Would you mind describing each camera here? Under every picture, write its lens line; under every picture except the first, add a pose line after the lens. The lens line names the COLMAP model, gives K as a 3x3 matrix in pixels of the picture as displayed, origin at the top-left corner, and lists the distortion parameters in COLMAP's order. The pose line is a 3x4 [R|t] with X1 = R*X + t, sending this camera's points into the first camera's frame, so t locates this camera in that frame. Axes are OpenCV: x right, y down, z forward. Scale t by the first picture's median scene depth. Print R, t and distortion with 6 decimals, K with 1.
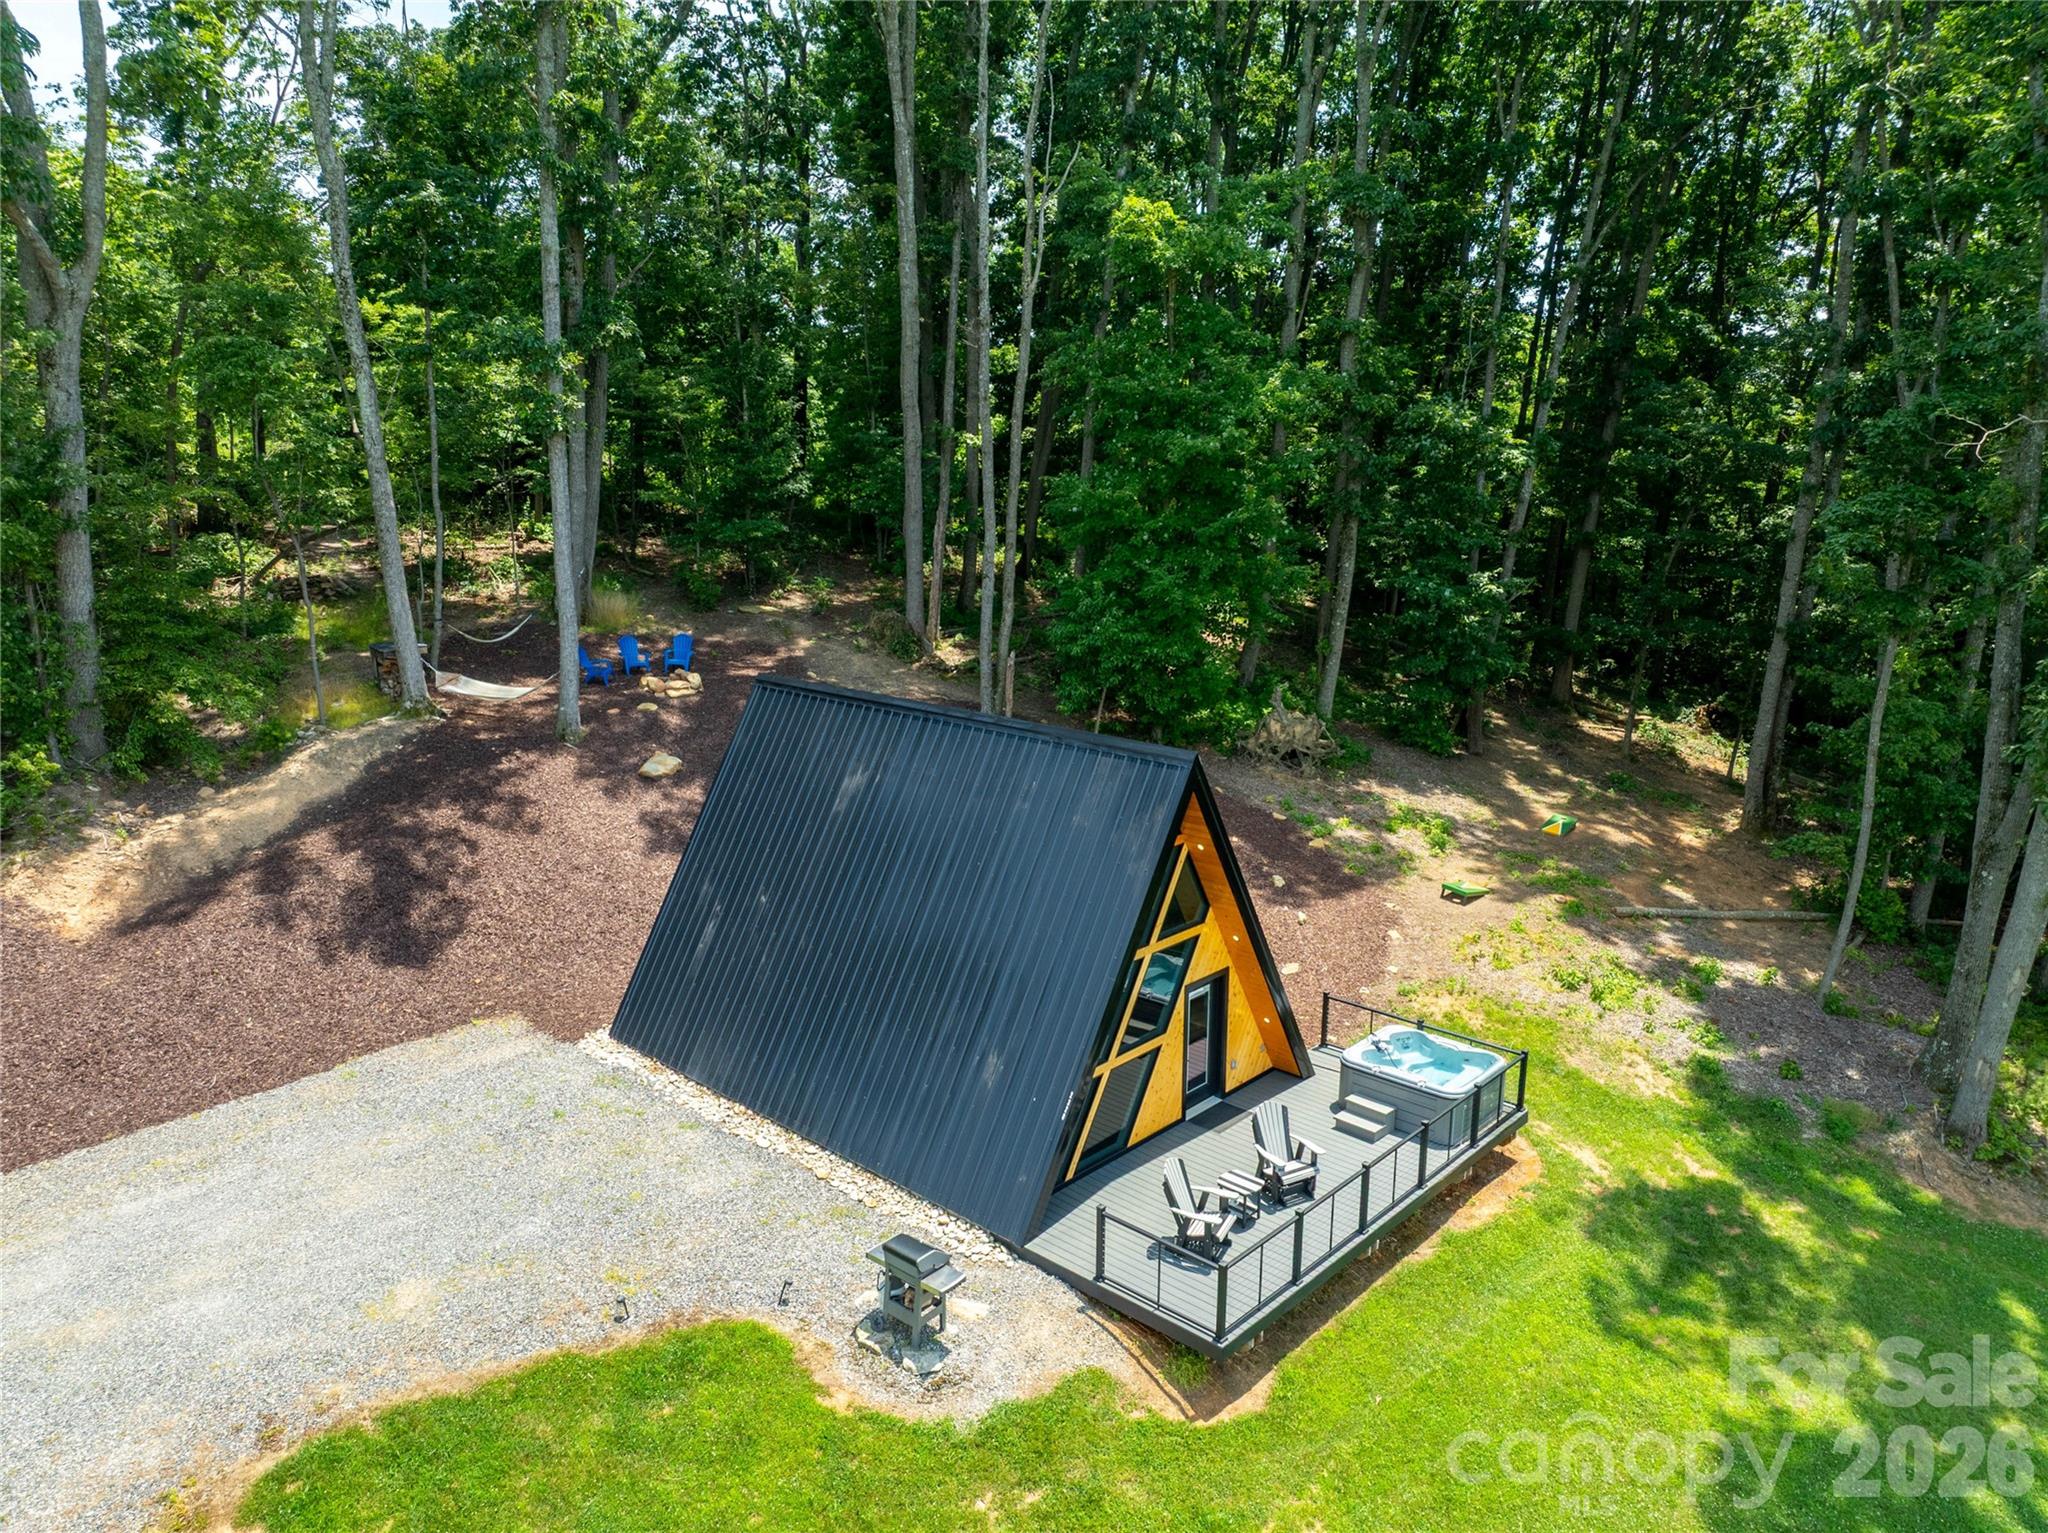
lens RADIAL K [[1516.9, 0, 1024.0], [0, 1516.9, 766.5], [0, 0, 1]] dist [-0.032607, 0.004364]
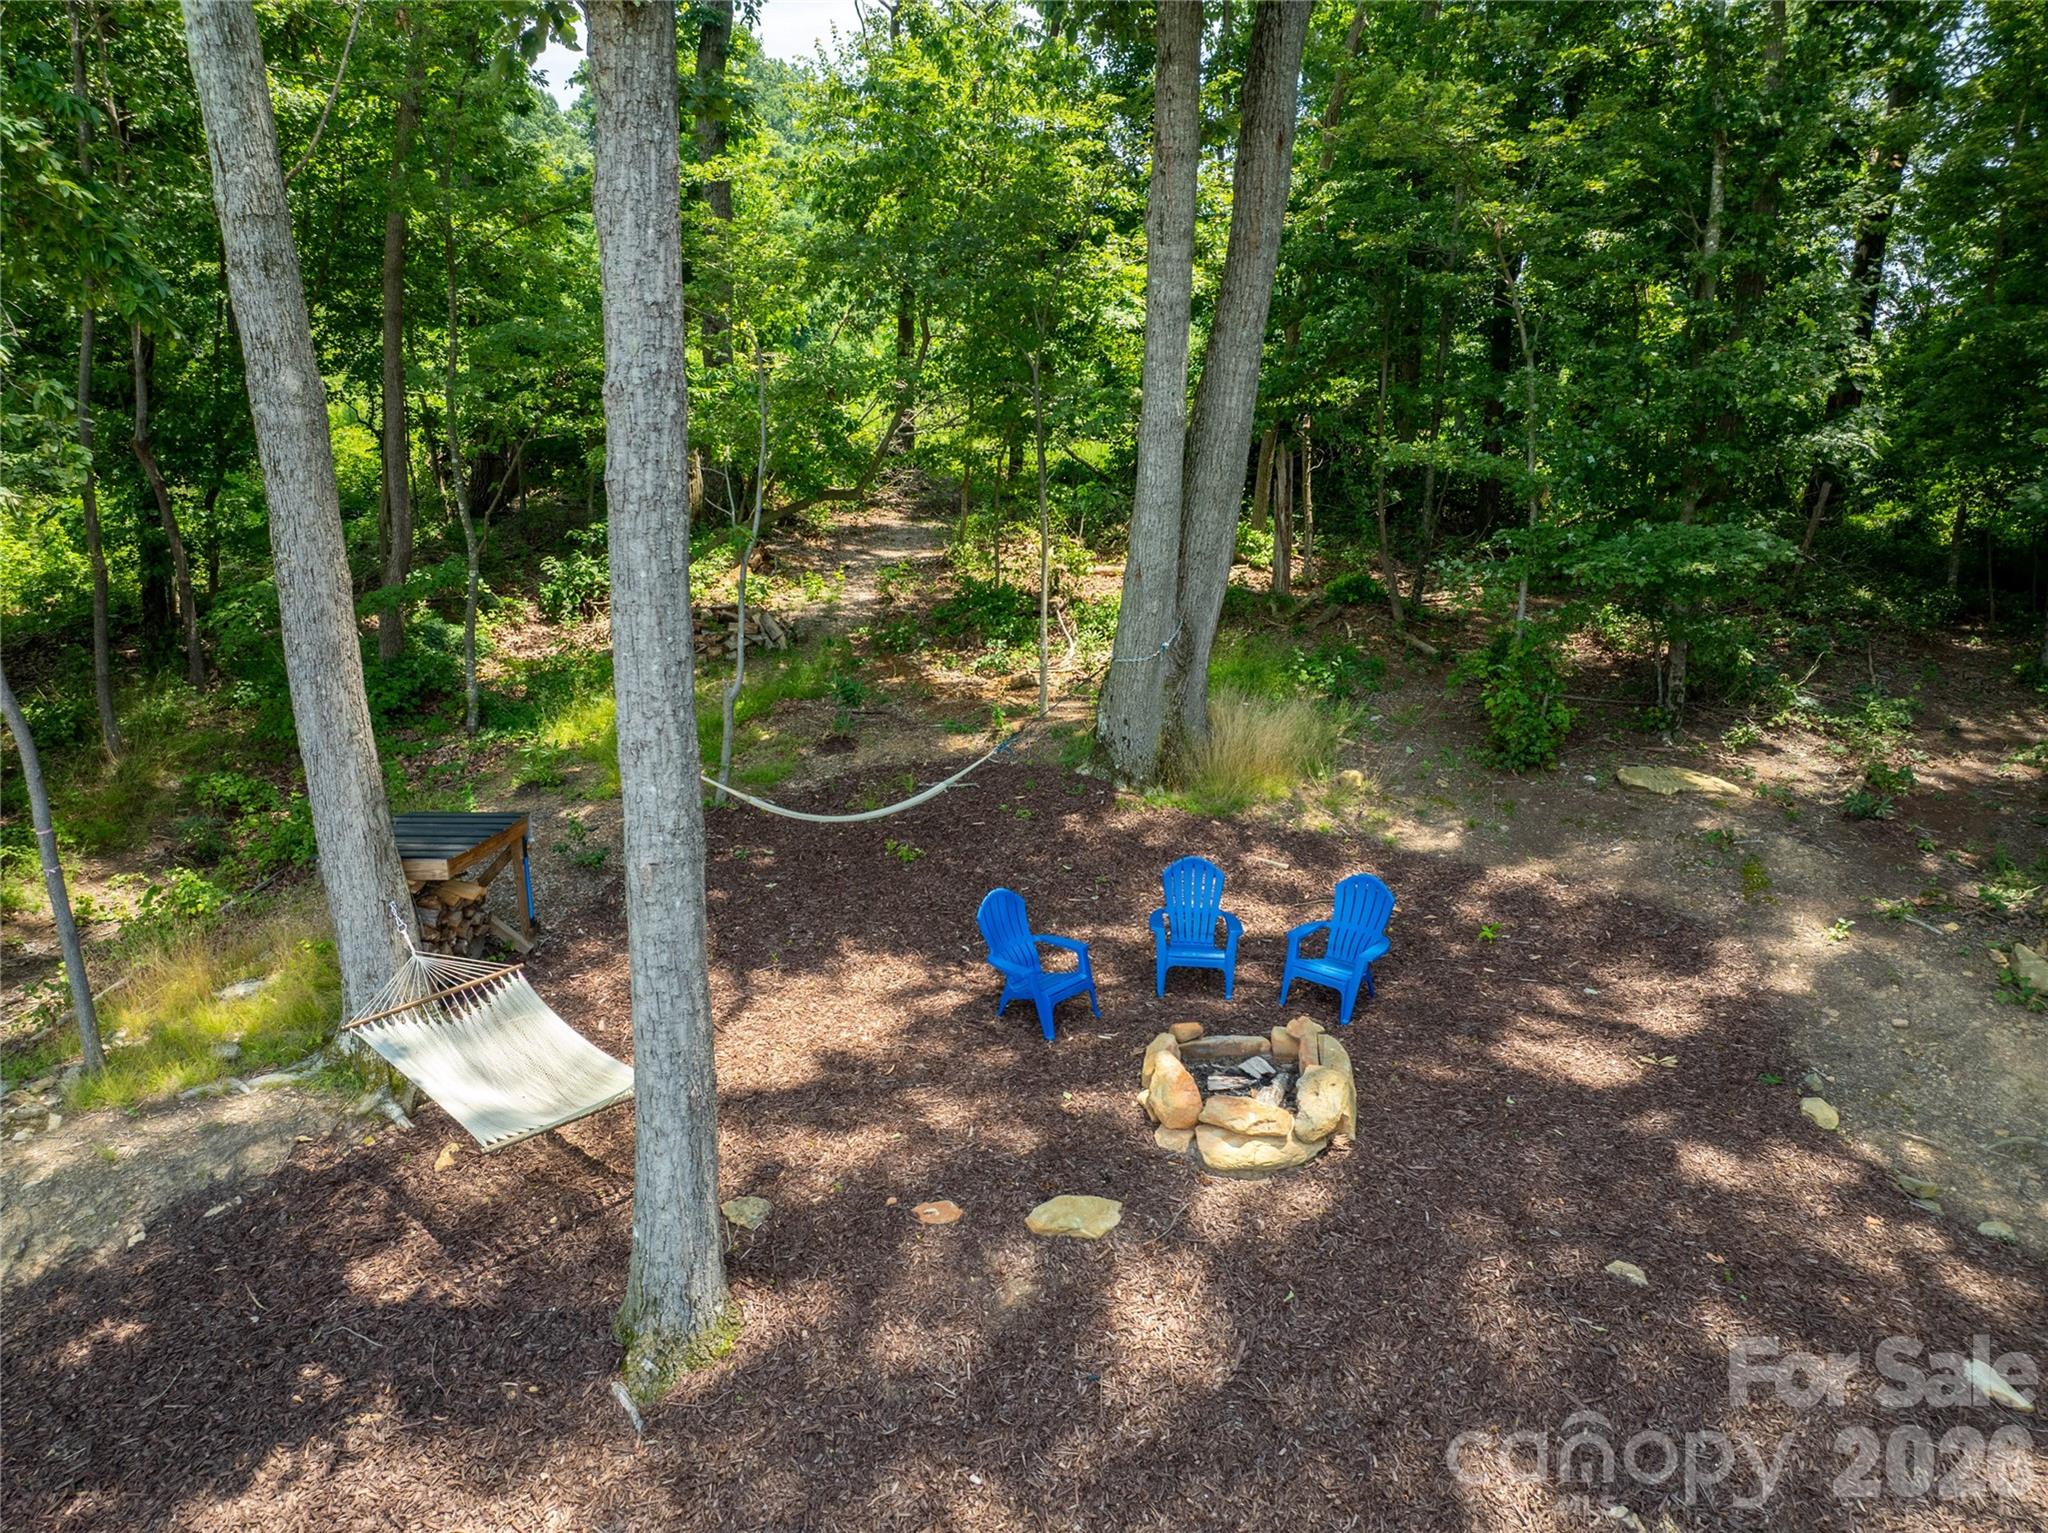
lens RADIAL K [[1516.9, 0, 1024.0], [0, 1516.9, 766.5], [0, 0, 1]] dist [-0.032607, 0.004364]
pose [[0.814905, 0.118008, -0.567453, -0.149243], [-0.135714, 0.990686, 0.011129, -0.132671], [0.563481, 0.067942, 0.823330, 0.923224]]
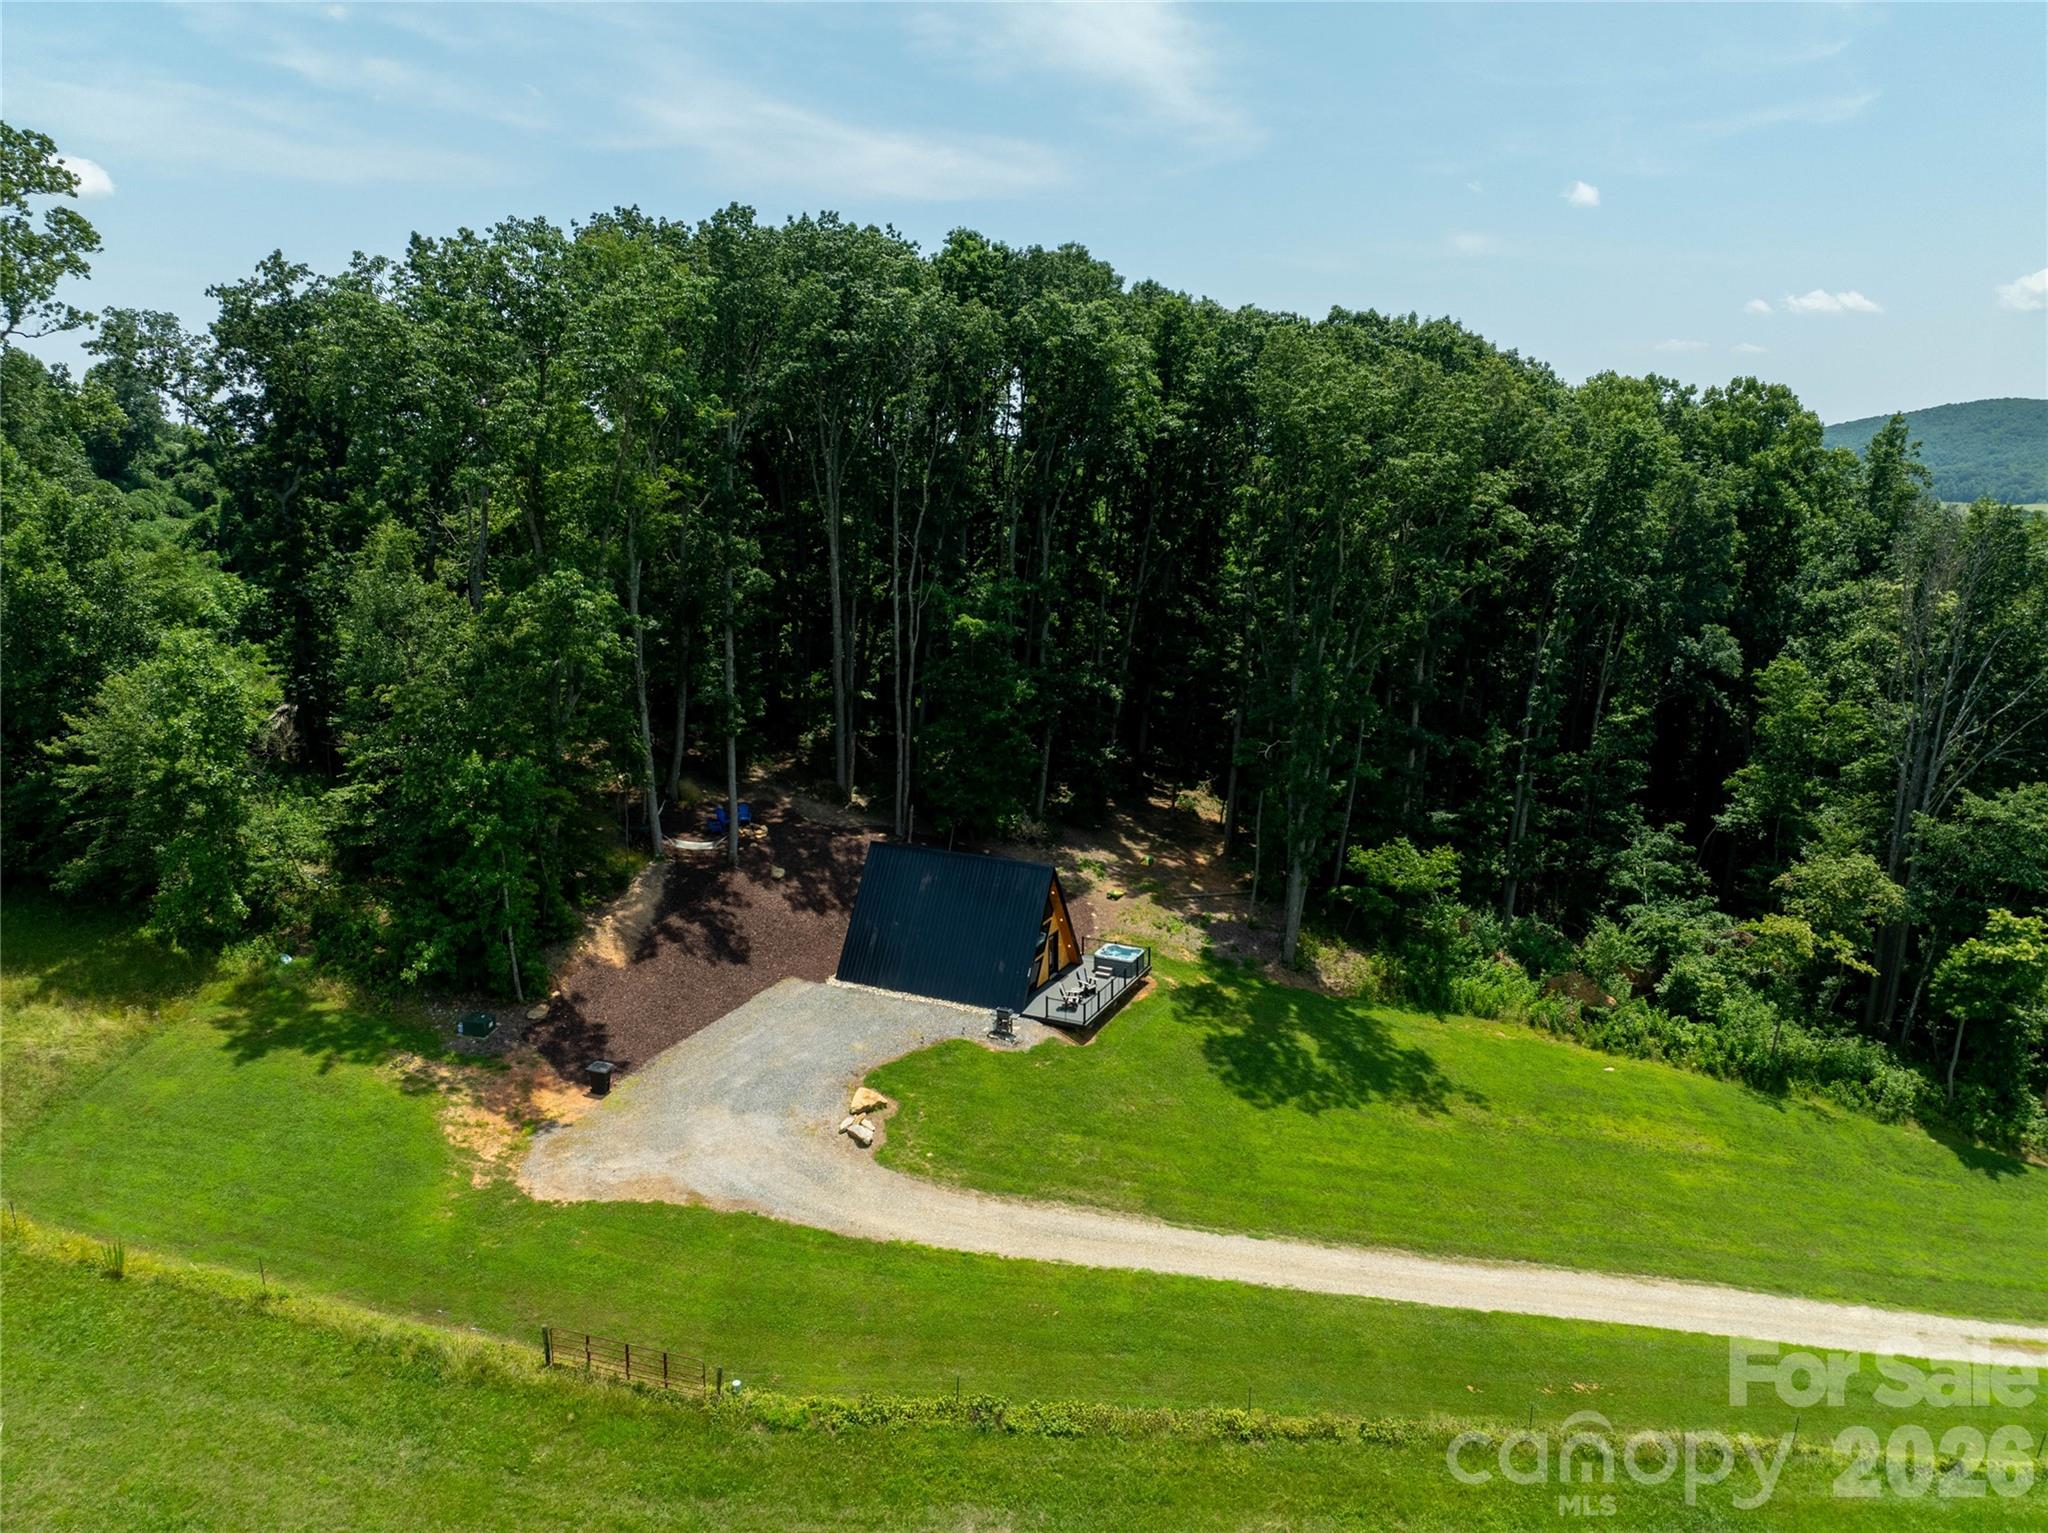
lens RADIAL K [[1516.9, 0, 1024.0], [0, 1516.9, 766.5], [0, 0, 1]] dist [-0.032607, 0.004364]
pose [[0.958244, -0.070434, 0.277143, -0.550973], [0.070534, 0.997463, 0.009622, -0.169674], [-0.277117, 0.010327, 0.960781, -1.413899]]
